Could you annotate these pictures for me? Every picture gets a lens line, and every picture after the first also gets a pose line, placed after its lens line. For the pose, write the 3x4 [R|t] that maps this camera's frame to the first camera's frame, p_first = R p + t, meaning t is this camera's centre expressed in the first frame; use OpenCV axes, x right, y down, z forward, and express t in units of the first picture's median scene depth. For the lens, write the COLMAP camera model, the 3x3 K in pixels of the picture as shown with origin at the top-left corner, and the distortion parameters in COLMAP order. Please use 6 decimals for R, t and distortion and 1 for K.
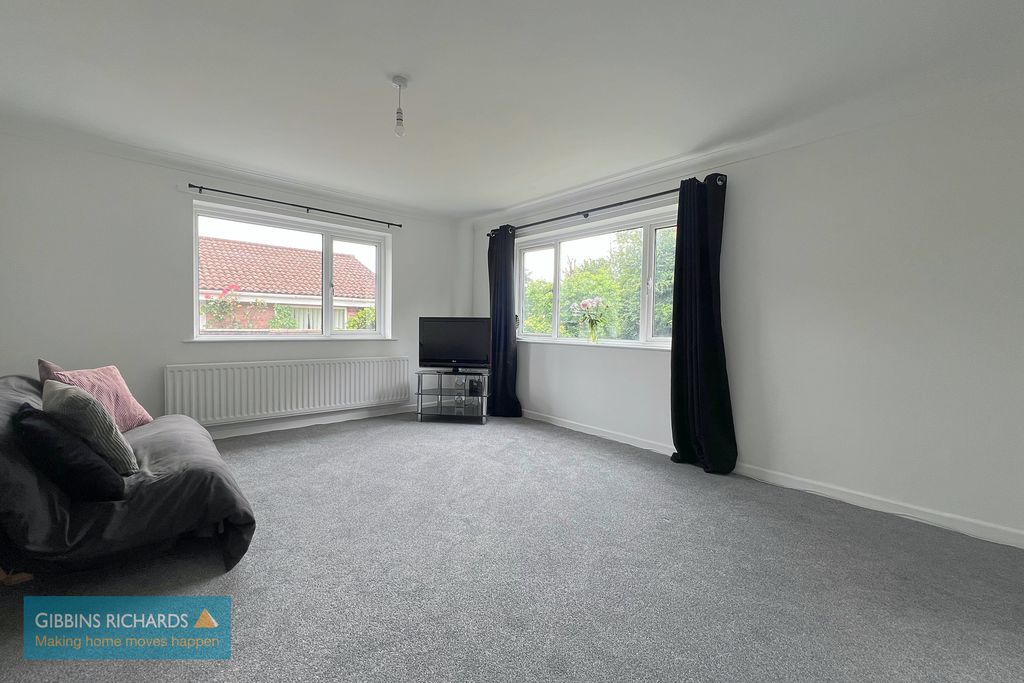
lens RADIAL K [[411.1, 0, 509.2], [0, 411.1, 342.7], [0, 0, 1]] dist [-0.001095, -0.000157]
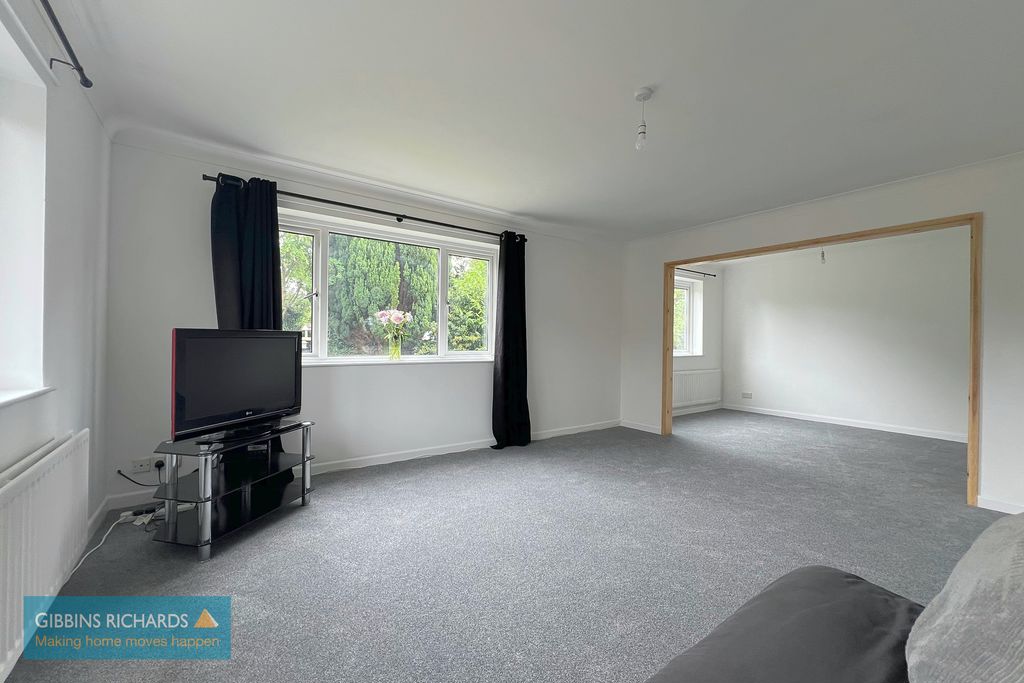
lens RADIAL K [[411.1, 0, 509.2], [0, 411.1, 342.7], [0, 0, 1]] dist [-0.001095, -0.000157]
pose [[0.111463, -0.019638, 0.993575, -0.706697], [0.028307, 0.999462, 0.016579, -0.048938], [-0.993365, 0.026277, 0.111959, 0.686870]]
